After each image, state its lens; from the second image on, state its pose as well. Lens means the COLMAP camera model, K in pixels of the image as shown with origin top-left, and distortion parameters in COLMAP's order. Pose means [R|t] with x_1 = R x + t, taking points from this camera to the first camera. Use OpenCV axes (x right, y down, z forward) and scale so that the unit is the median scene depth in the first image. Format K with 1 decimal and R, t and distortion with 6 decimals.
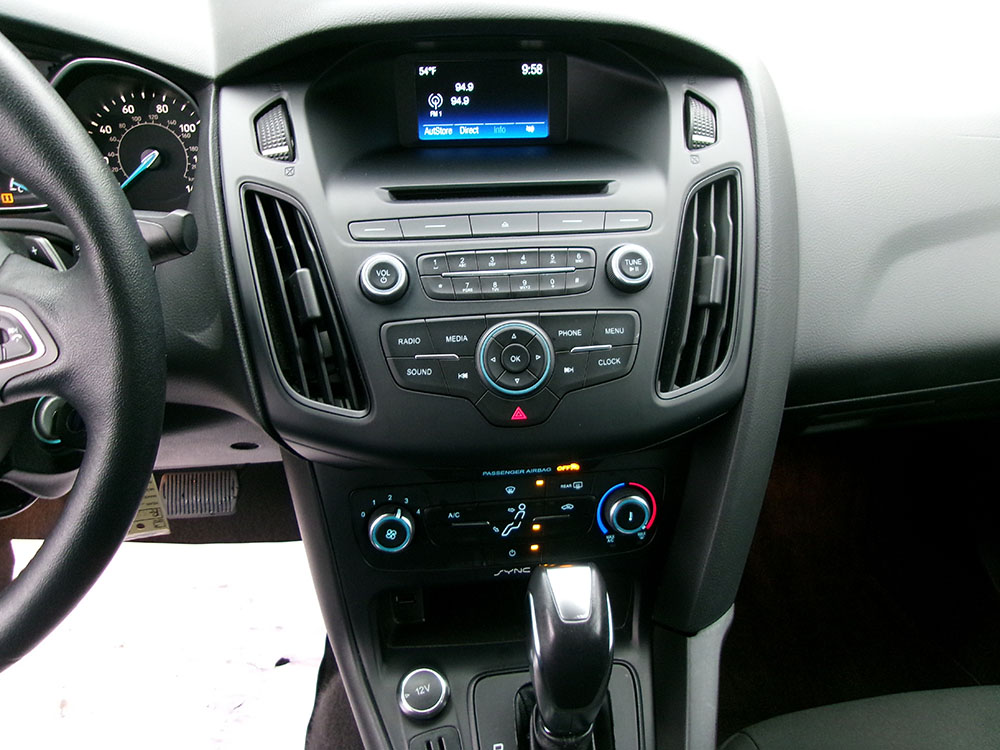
lens RADIAL K [[766.3, 0, 500.0], [0, 766.3, 375.0], [0, 0, 1]] dist [-0.022946, 0.045323]
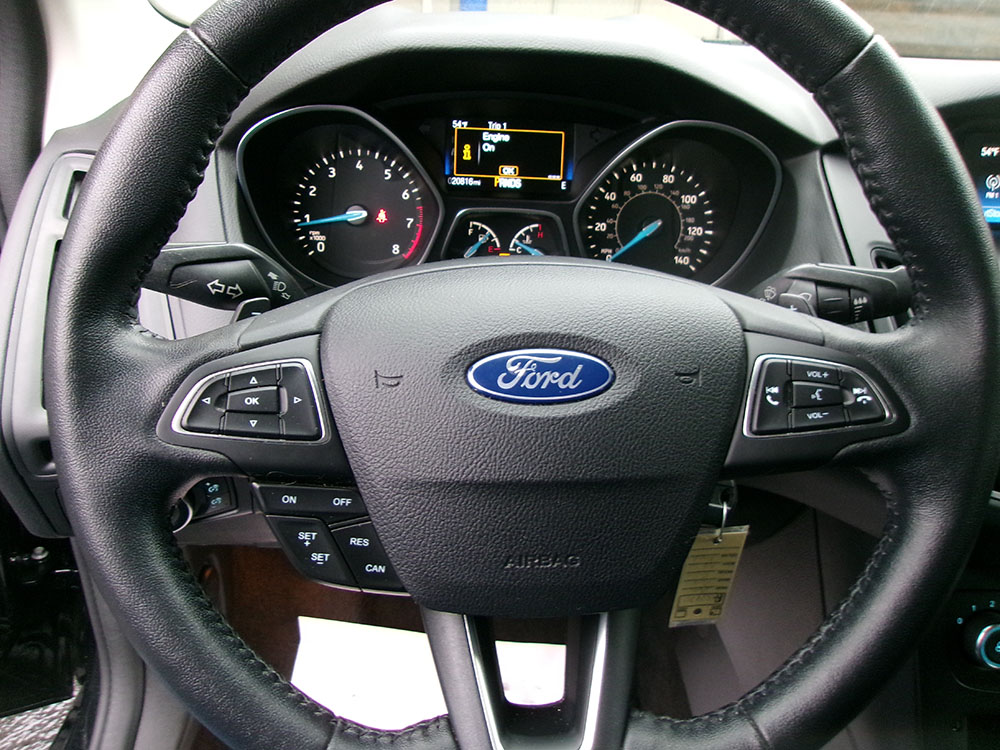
lens RADIAL K [[766.3, 0, 500.0], [0, 766.3, 375.0], [0, 0, 1]] dist [-0.022946, 0.045323]
pose [[0.996504, 0.063252, -0.054578, -0.716848], [-0.070442, 0.987377, -0.141858, 0.070245], [0.044917, 0.145207, 0.988381, 0.059493]]
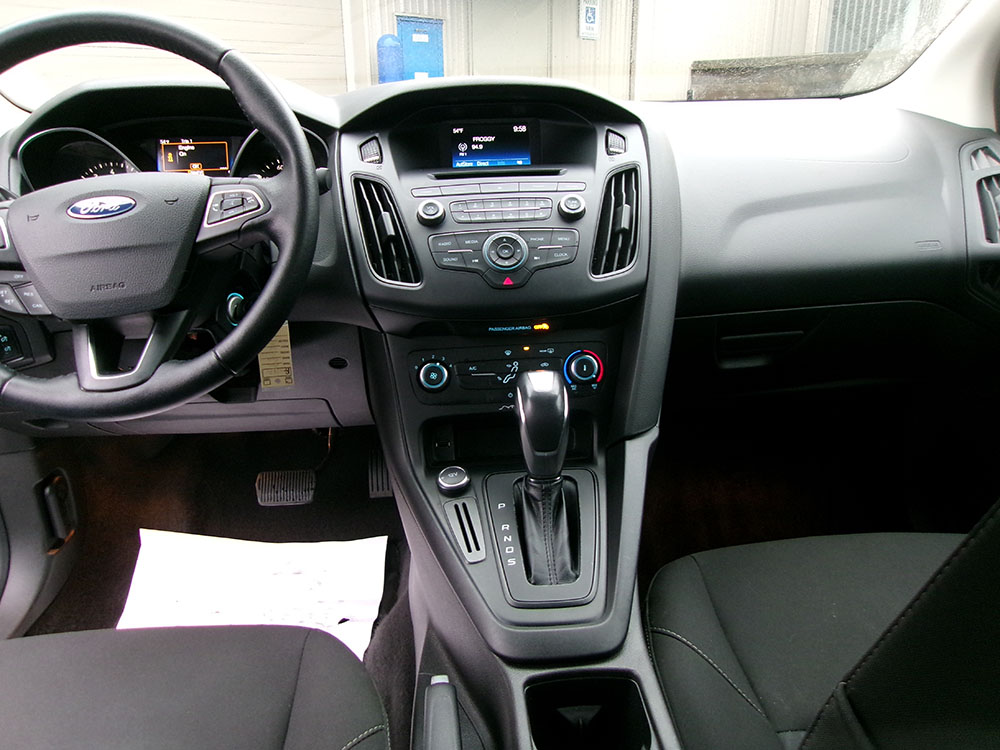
lens RADIAL K [[768.0, 0, 500.0], [0, 768.0, 375.0], [0, 0, 1]] dist [0.024915, 0.000681]
pose [[0.997956, -0.027573, -0.057656, 0.093435], [0.009966, 0.958246, -0.285772, 0.693289], [0.063128, 0.284613, 0.956562, -0.547482]]
